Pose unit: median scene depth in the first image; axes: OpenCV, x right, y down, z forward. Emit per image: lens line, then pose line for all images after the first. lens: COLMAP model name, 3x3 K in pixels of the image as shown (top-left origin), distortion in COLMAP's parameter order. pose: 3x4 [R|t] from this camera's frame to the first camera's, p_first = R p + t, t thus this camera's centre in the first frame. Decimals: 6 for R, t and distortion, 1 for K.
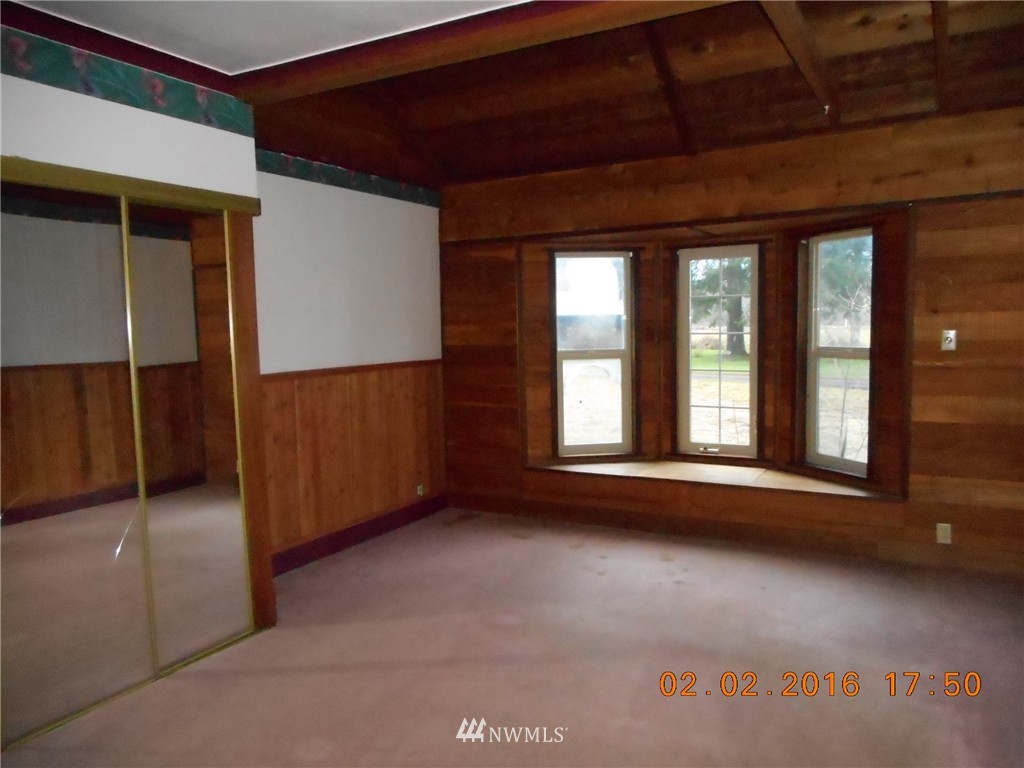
lens RADIAL K [[760.0, 0, 512.0], [0, 760.0, 384.0], [0, 0, 1]] dist [-0.031764, -0.001089]
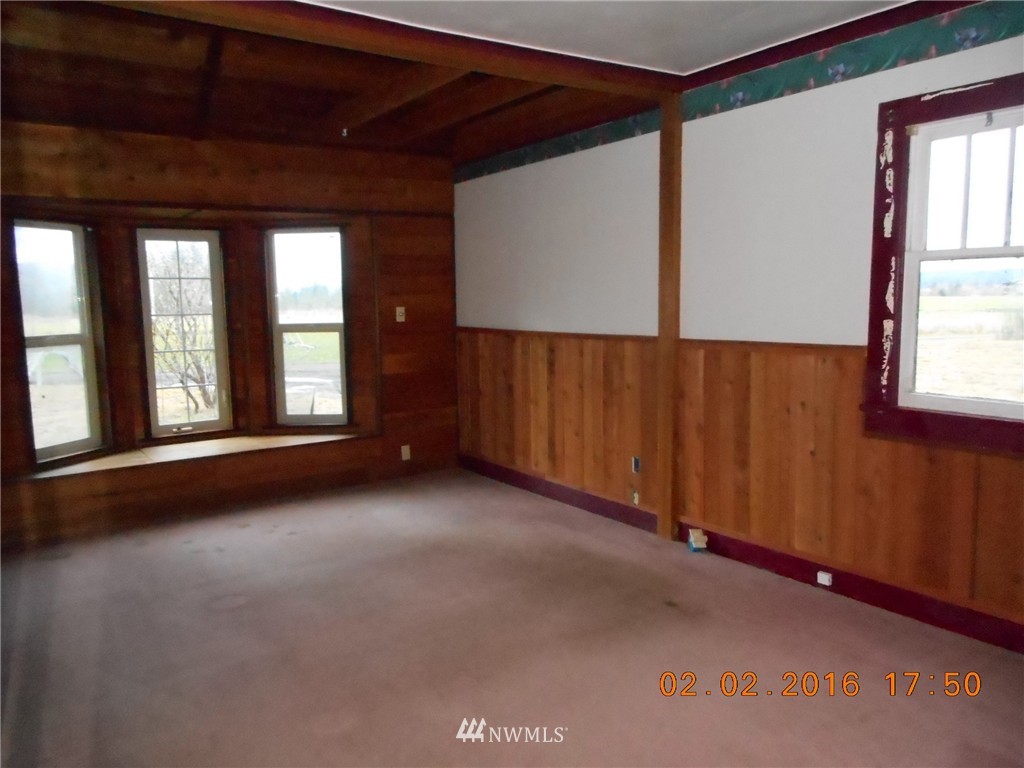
lens RADIAL K [[760.0, 0, 512.0], [0, 760.0, 384.0], [0, 0, 1]] dist [-0.031764, -0.001089]
pose [[0.404620, -0.087354, 0.910303, -0.507252], [0.085459, 0.994683, 0.057465, 0.006201], [-0.910483, 0.054541, 0.409934, 0.189597]]
